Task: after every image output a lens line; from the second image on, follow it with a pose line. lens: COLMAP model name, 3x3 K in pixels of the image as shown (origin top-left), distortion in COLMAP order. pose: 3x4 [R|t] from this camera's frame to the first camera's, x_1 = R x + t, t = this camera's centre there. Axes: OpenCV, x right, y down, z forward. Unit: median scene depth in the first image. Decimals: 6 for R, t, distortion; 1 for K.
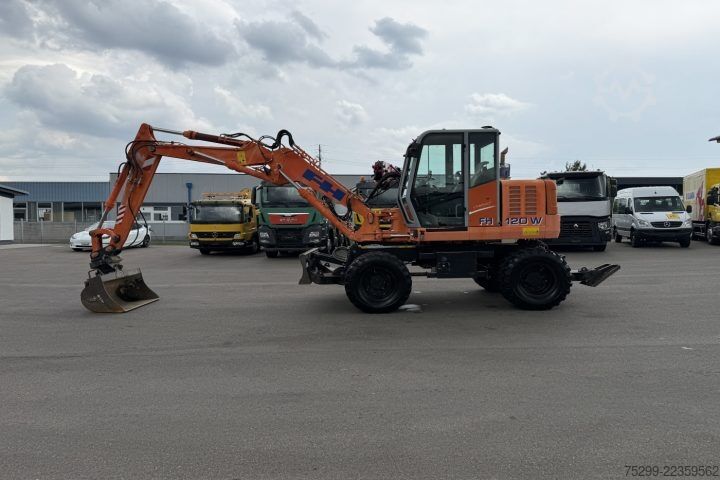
lens RADIAL K [[511.3, 0, 362.3], [0, 511.3, 254.2], [0, 0, 1]] dist [0.116695, -0.191074]
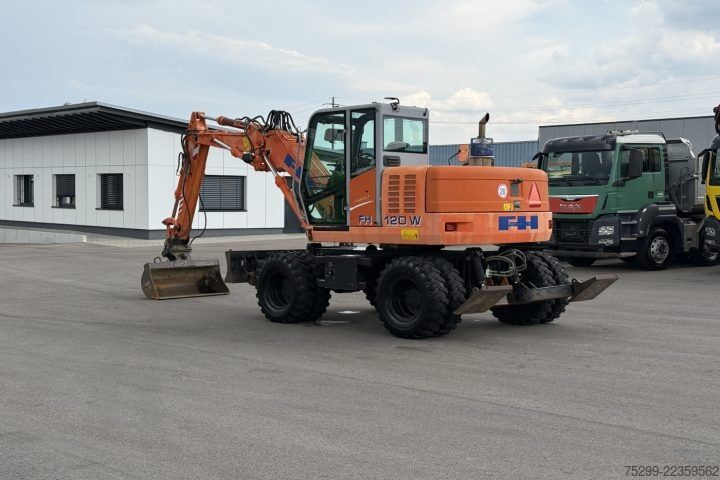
lens RADIAL K [[1042.2, 0, 360.0], [0, 1042.2, 240.0], [0, 0, 1]] dist [0.184191, 0.032158]
pose [[0.645672, 0.039099, -0.762613, 1.404133], [-0.053834, 0.998534, 0.005616, -0.039749], [0.761714, 0.037428, 0.646831, -0.043487]]
